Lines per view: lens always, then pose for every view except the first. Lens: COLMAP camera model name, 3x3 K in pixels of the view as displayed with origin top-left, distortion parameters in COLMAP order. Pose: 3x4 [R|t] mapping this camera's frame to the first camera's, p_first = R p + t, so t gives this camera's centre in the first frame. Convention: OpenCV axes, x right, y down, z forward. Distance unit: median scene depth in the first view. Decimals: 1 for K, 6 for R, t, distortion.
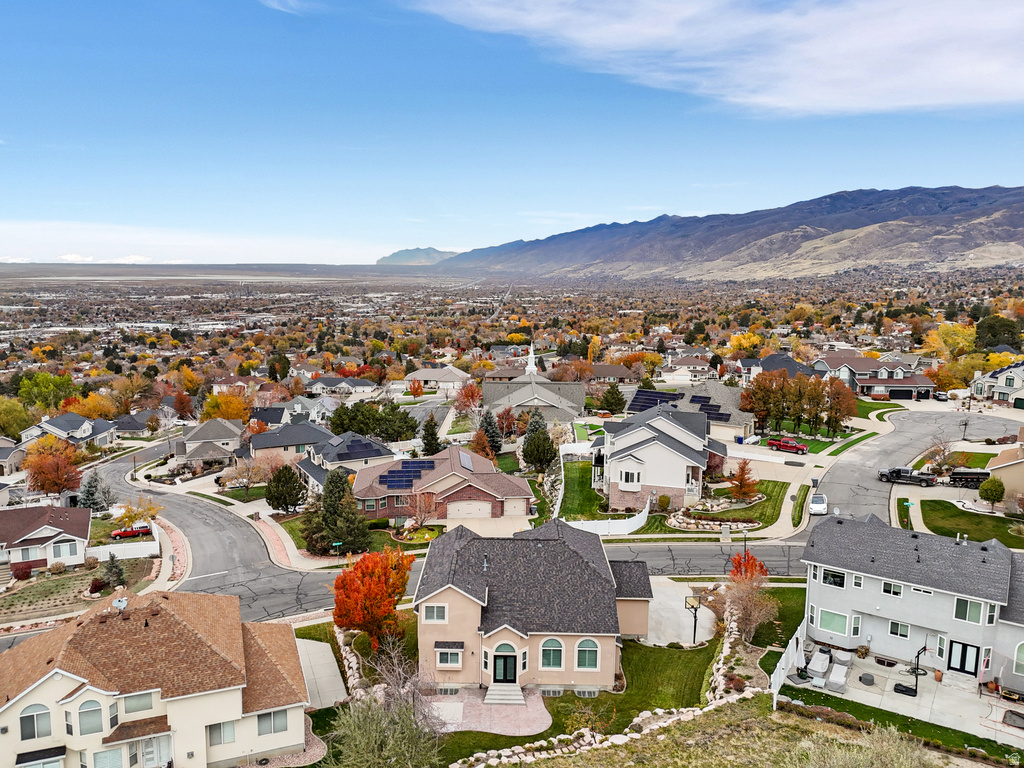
lens RADIAL K [[764.6, 0, 512.0], [0, 764.6, 384.0], [0, 0, 1]] dist [0.087675, -0.102847]
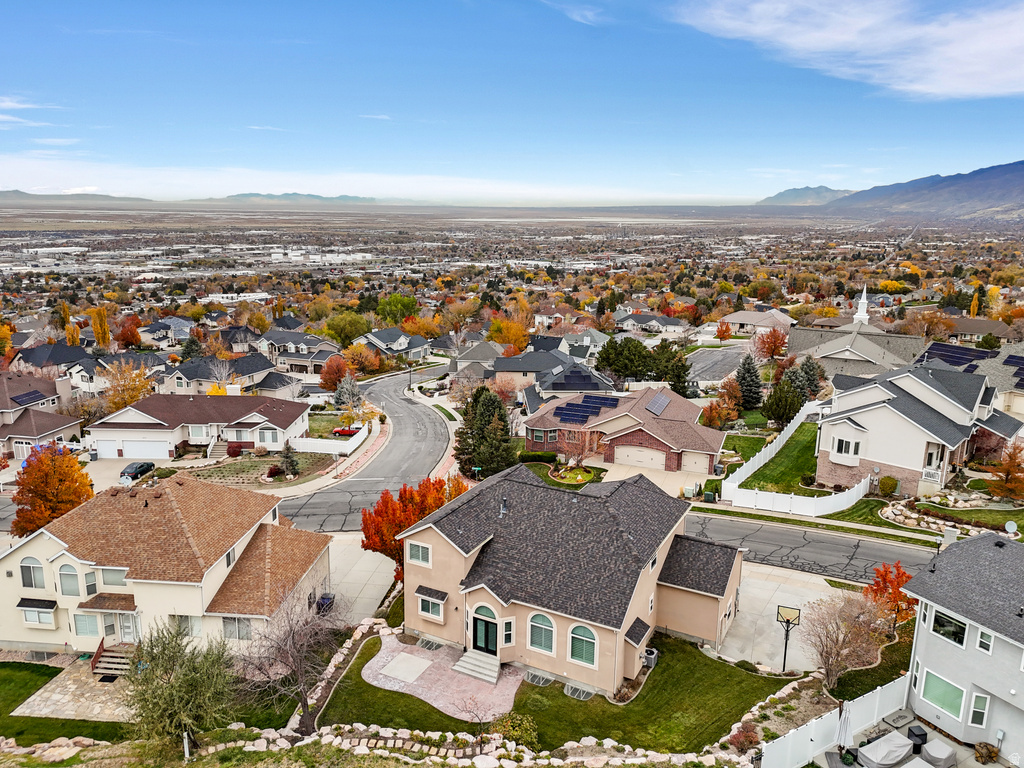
lens RADIAL K [[764.6, 0, 512.0], [0, 764.6, 384.0], [0, 0, 1]] dist [0.087675, -0.102847]
pose [[0.889644, 0.103774, -0.444708, 0.186545], [-0.071187, 0.993447, 0.089413, 0.012712], [0.451073, -0.047888, 0.891202, 0.151195]]
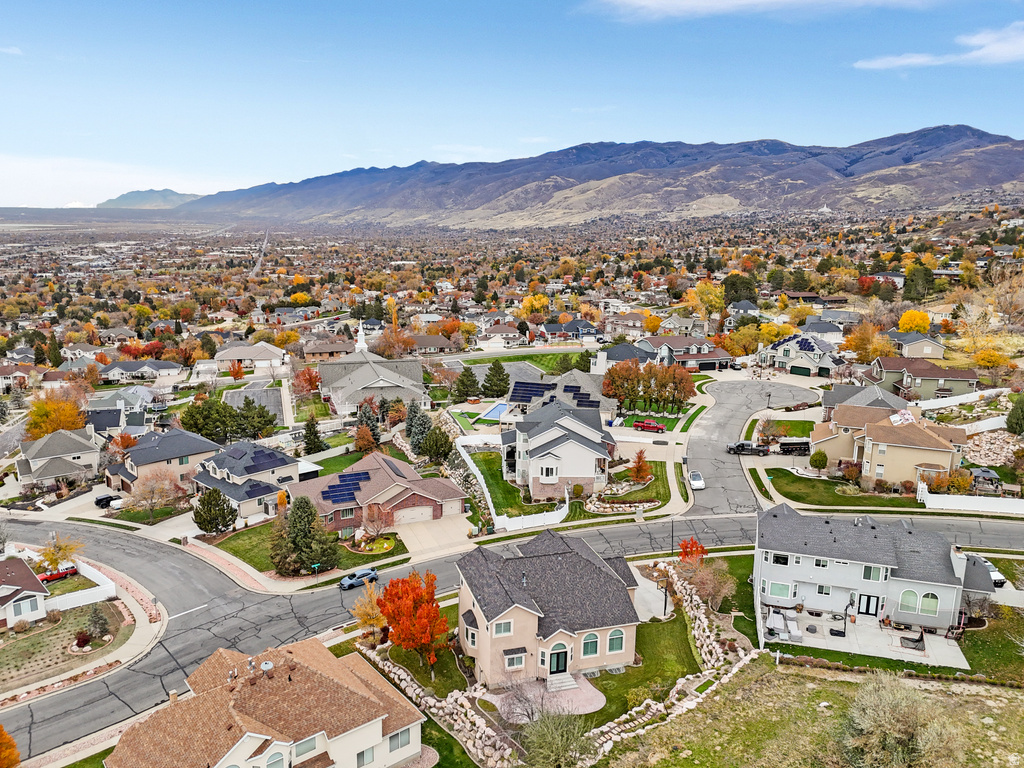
lens RADIAL K [[764.6, 0, 512.0], [0, 764.6, 384.0], [0, 0, 1]] dist [0.087675, -0.102847]
pose [[0.954450, -0.062224, 0.291810, -0.220622], [0.042477, 0.996388, 0.073532, -0.094888], [-0.295331, -0.057787, 0.953646, -0.081583]]
